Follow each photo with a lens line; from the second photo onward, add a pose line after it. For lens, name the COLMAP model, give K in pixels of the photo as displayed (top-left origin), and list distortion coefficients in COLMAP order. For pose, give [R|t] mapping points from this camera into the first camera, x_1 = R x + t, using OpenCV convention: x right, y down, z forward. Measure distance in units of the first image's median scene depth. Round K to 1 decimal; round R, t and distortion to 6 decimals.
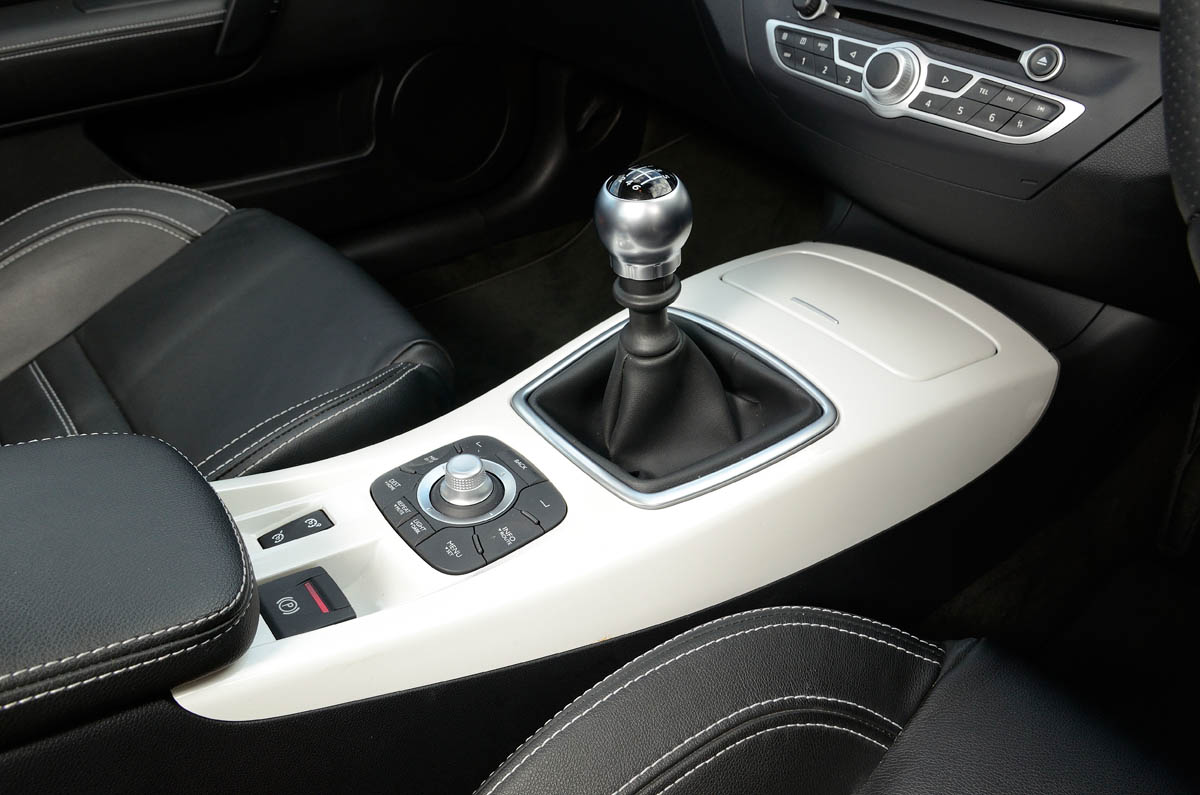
lens RADIAL K [[837.5, 0, 600.0], [0, 837.5, 397.5], [0, 0, 1]] dist [-0.054888, 0.000265]
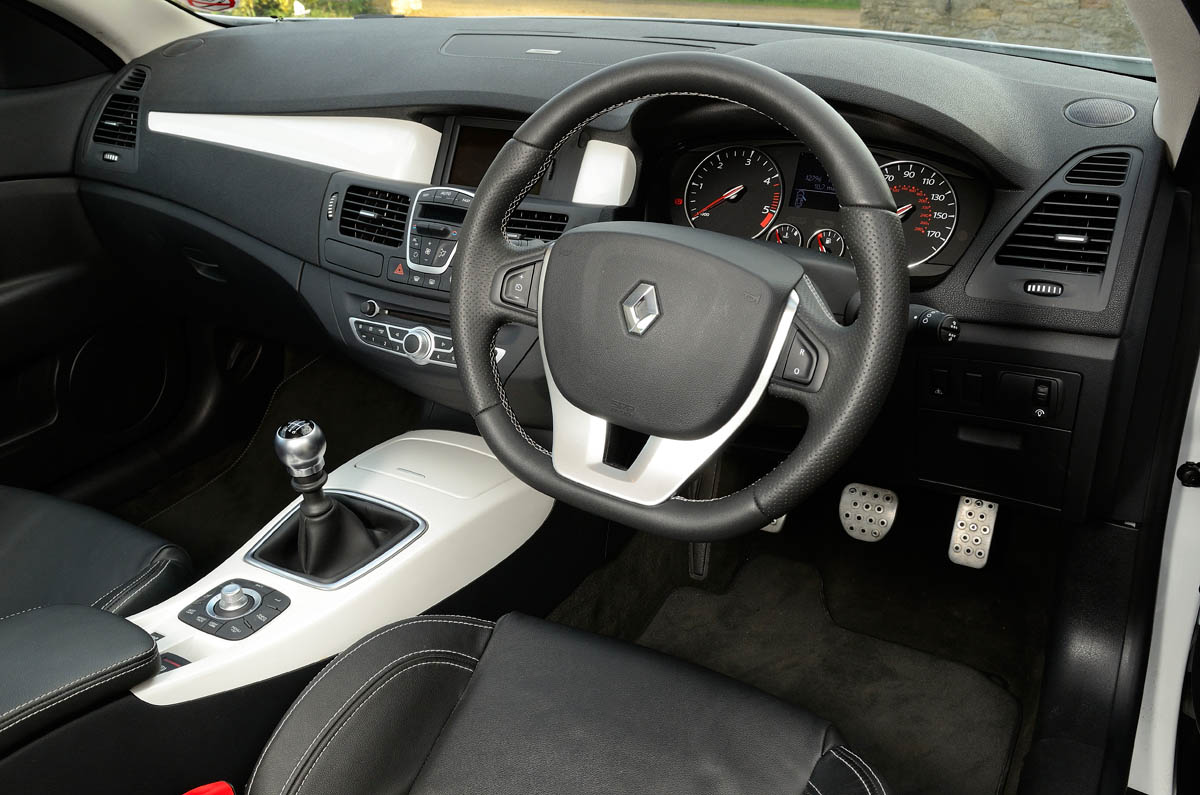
lens RADIAL K [[1115.9, 0, 600.0], [0, 1115.9, 397.5], [0, 0, 1]] dist [0.009432, 0.012397]
pose [[0.933041, -0.184766, 0.308699, -0.075166], [0.240807, 0.958228, -0.154308, 0.234248], [-0.267293, 0.218313, 0.938559, -1.557675]]
